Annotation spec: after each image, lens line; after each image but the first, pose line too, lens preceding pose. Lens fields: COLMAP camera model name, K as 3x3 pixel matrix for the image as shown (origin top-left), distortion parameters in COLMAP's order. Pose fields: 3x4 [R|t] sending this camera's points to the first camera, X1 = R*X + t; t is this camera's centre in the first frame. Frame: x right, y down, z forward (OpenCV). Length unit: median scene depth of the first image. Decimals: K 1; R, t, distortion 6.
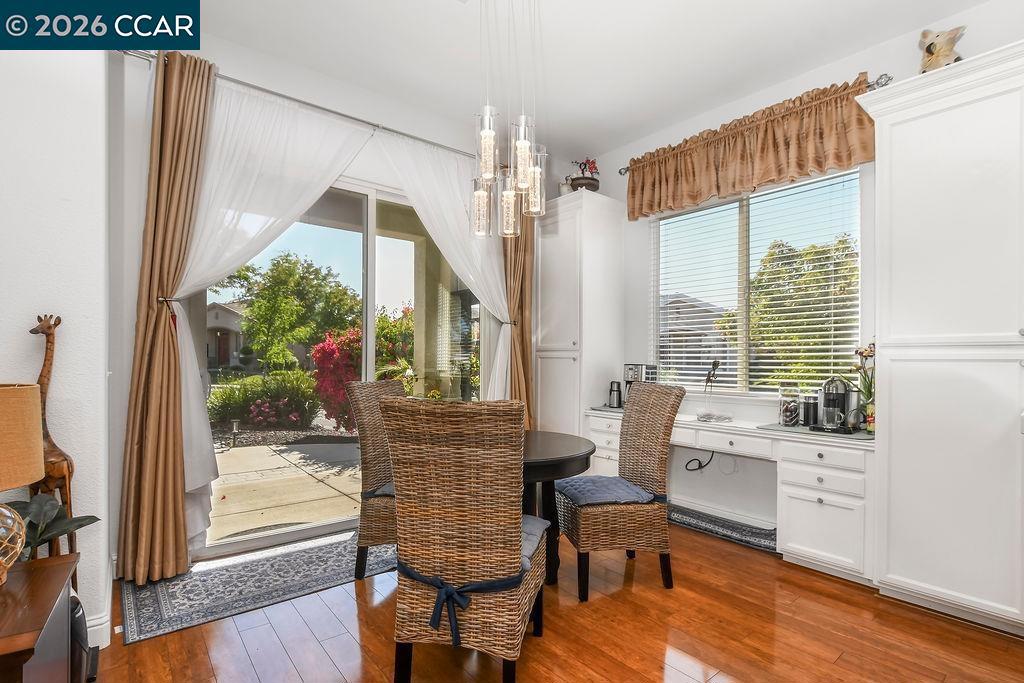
lens RADIAL K [[478.9, 0, 508.6], [0, 478.9, 367.6], [0, 0, 1]] dist [-0.021388, 0.001680]
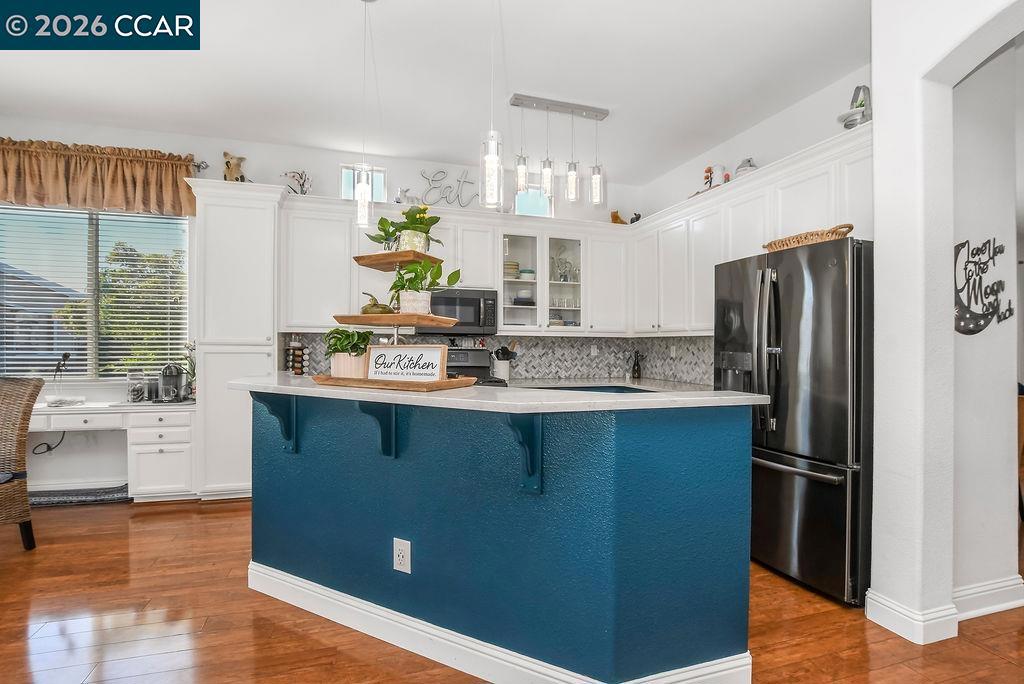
lens RADIAL K [[484.9, 0, 506.3], [0, 484.9, 349.5], [0, 0, 1]] dist [-0.033681, 0.007961]
pose [[0.372245, -0.010197, 0.928078, -0.237207], [0.004219, 0.999948, 0.009295, -0.028162], [-0.928125, 0.000455, 0.372269, -0.417635]]
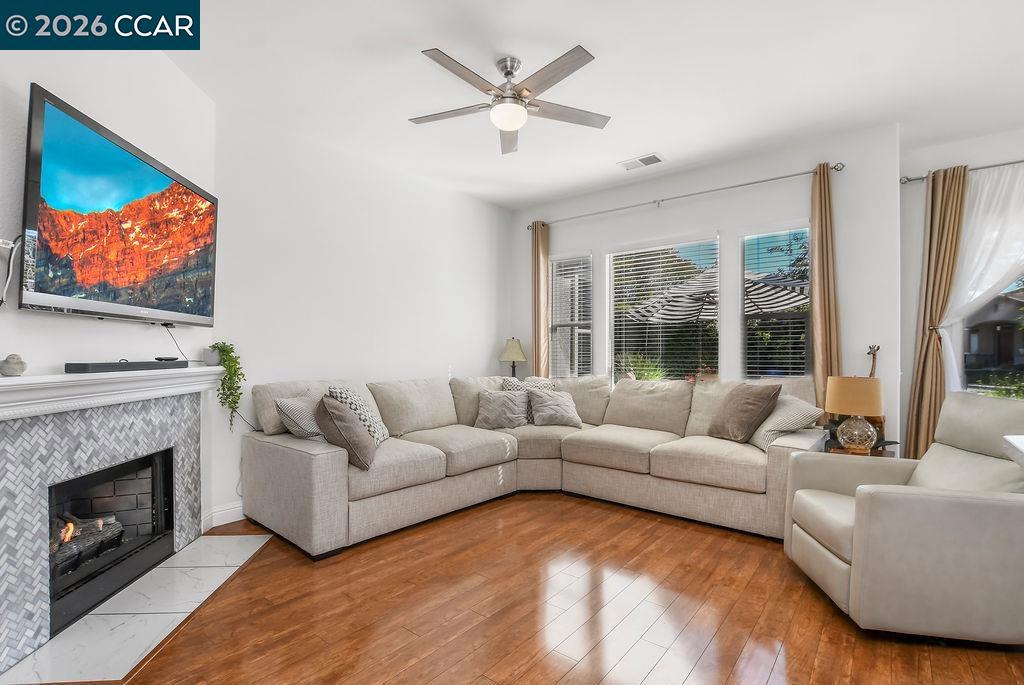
lens RADIAL K [[484.9, 0, 507.7], [0, 484.9, 354.1], [0, 0, 1]] dist [-0.033681, 0.007961]
pose [[0.207424, -0.007916, -0.978219, 0.449893], [-0.010718, 0.999889, -0.010364, -0.018943], [0.978192, 0.012634, 0.207316, -0.613318]]
